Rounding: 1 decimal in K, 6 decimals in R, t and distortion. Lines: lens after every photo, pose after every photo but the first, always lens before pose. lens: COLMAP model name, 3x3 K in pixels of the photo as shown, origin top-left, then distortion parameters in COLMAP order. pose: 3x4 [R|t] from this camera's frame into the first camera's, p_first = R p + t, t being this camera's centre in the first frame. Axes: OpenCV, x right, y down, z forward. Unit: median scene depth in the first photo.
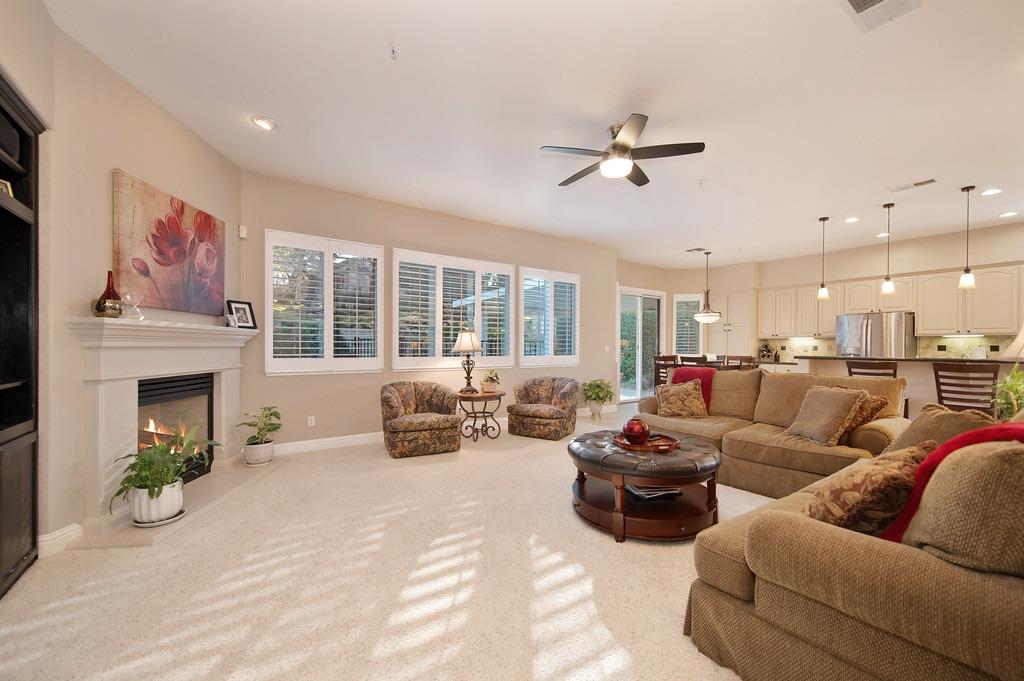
lens RADIAL K [[410.1, 0, 515.4], [0, 410.1, 351.3], [0, 0, 1]] dist [0.003003, -0.002579]
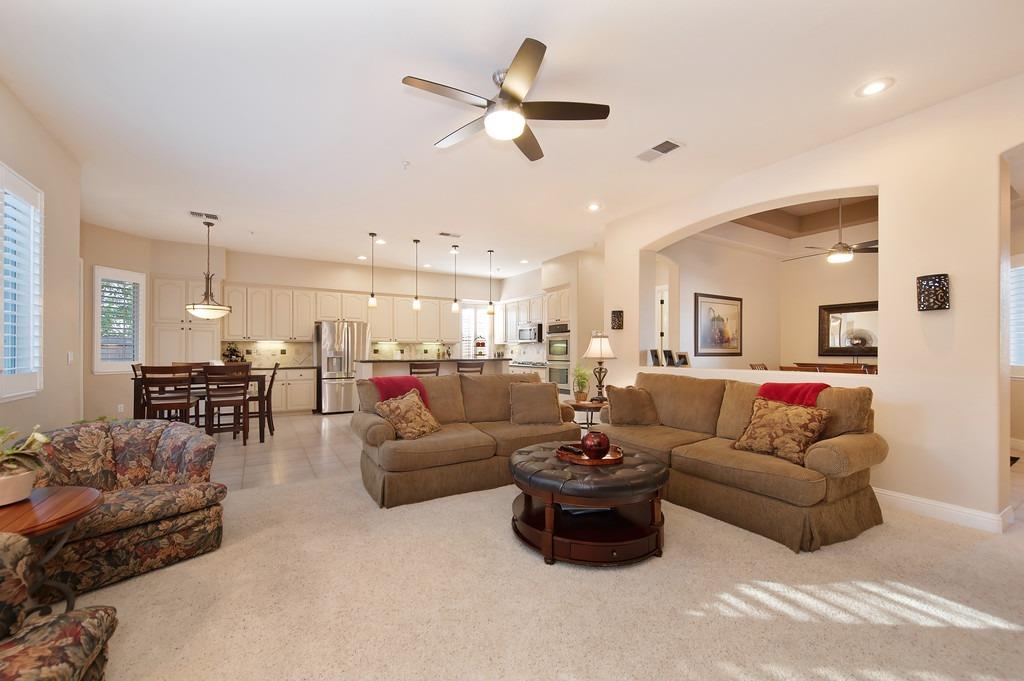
lens RADIAL K [[410.1, 0, 512.6], [0, 410.1, 345.2], [0, 0, 1]] dist [0.003003, -0.002579]
pose [[0.058579, 0.011605, 0.998215, -0.387565], [0.008932, 0.999886, -0.012149, -0.011682], [-0.998243, 0.009627, 0.058469, 0.677974]]
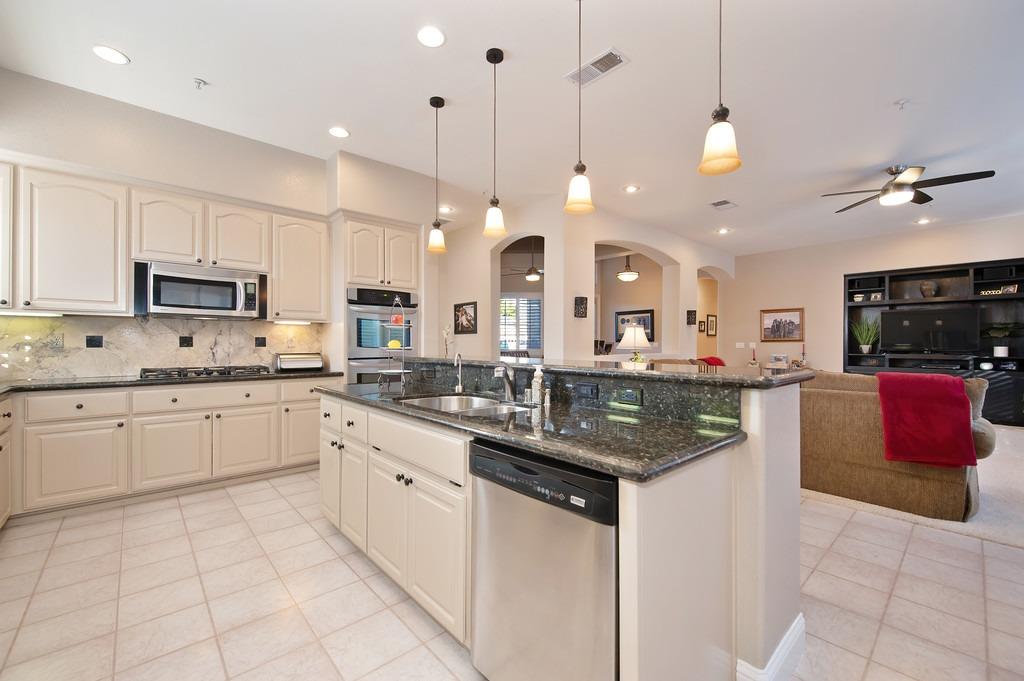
lens RADIAL K [[410.1, 0, 504.1], [0, 410.1, 339.0], [0, 0, 1]] dist [0.003003, -0.002579]
pose [[-0.993871, -0.006512, -0.110352, 1.121651], [-0.006723, 0.999976, 0.001541, -0.011807], [0.110339, 0.002273, -0.993891, 1.497885]]
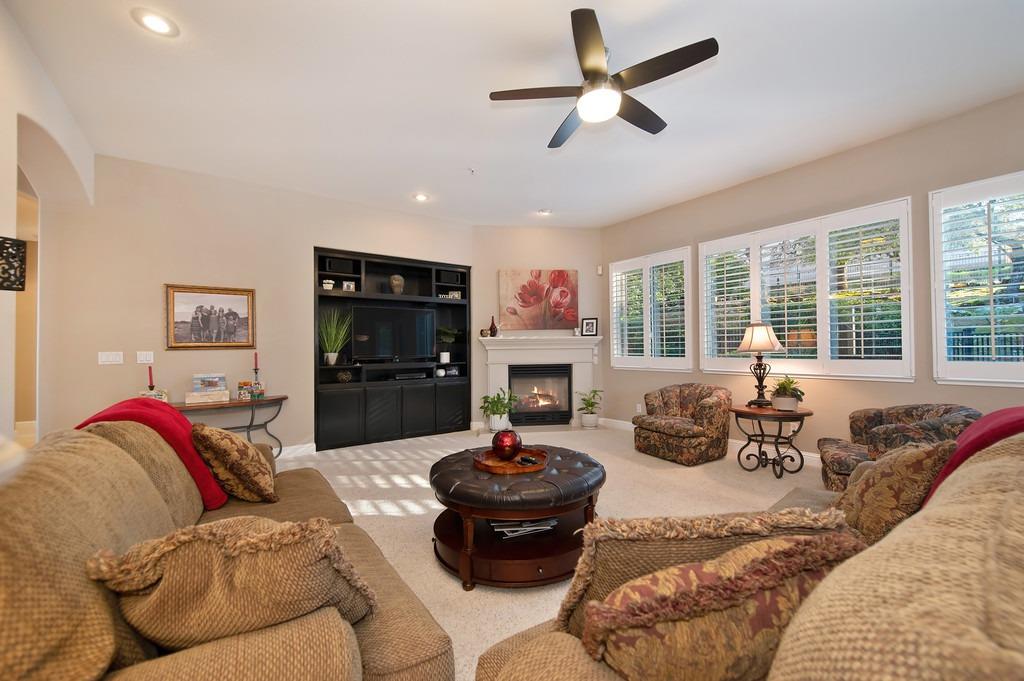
lens RADIAL K [[410.1, 0, 521.1], [0, 410.1, 340.9], [0, 0, 1]] dist [0.003003, -0.002579]
pose [[0.019283, -0.023709, -0.999533, 0.704737], [0.000710, 0.999719, -0.023700, -0.002235], [0.999814, -0.000252, 0.019295, 0.605829]]
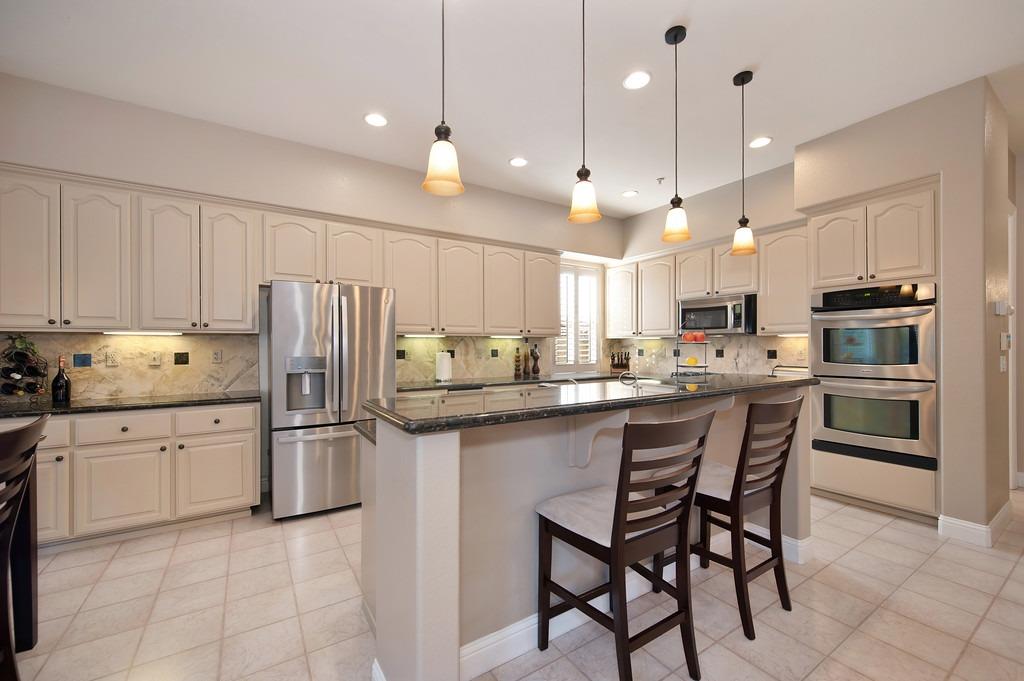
lens RADIAL K [[410.1, 0, 512.2], [0, 410.1, 342.8], [0, 0, 1]] dist [0.003003, -0.002579]
pose [[0.045343, 0.004930, 0.998959, 0.590019], [0.012960, 0.999901, -0.005523, -0.028968], [-0.998887, 0.013197, 0.045275, 1.136559]]
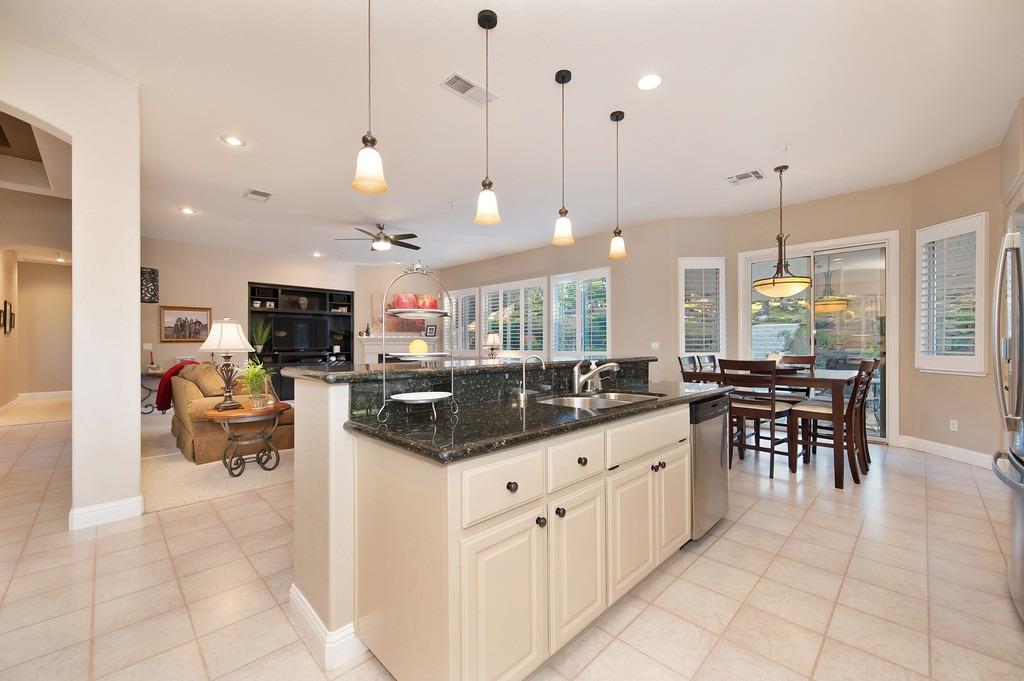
lens RADIAL K [[410.1, 0, 519.3], [0, 410.1, 343.2], [0, 0, 1]] dist [0.003003, -0.002579]
pose [[0.170810, -0.005347, -0.985289, 1.537477], [-0.007826, 0.999946, -0.006784, -0.002408], [0.985273, 0.008870, 0.170759, 0.926714]]
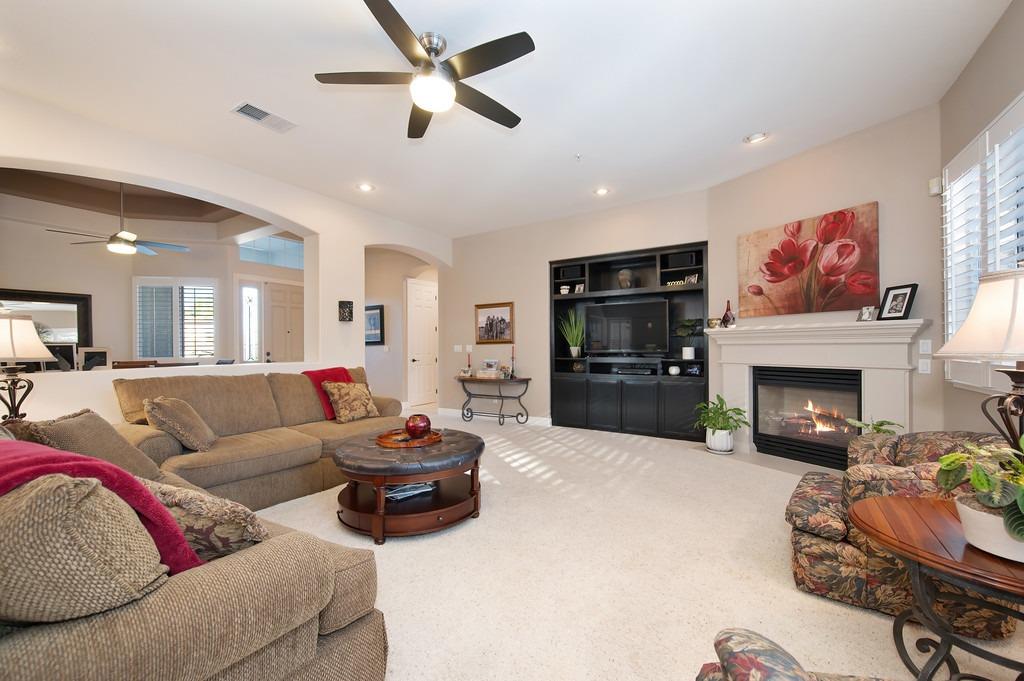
lens RADIAL K [[410.1, 0, 504.5], [0, 410.1, 348.5], [0, 0, 1]] dist [0.003003, -0.002579]
pose [[-0.925741, 0.007163, -0.378091, 0.297629], [0.001628, 0.999887, 0.014955, -0.010613], [0.378156, 0.013229, -0.925647, 1.225510]]
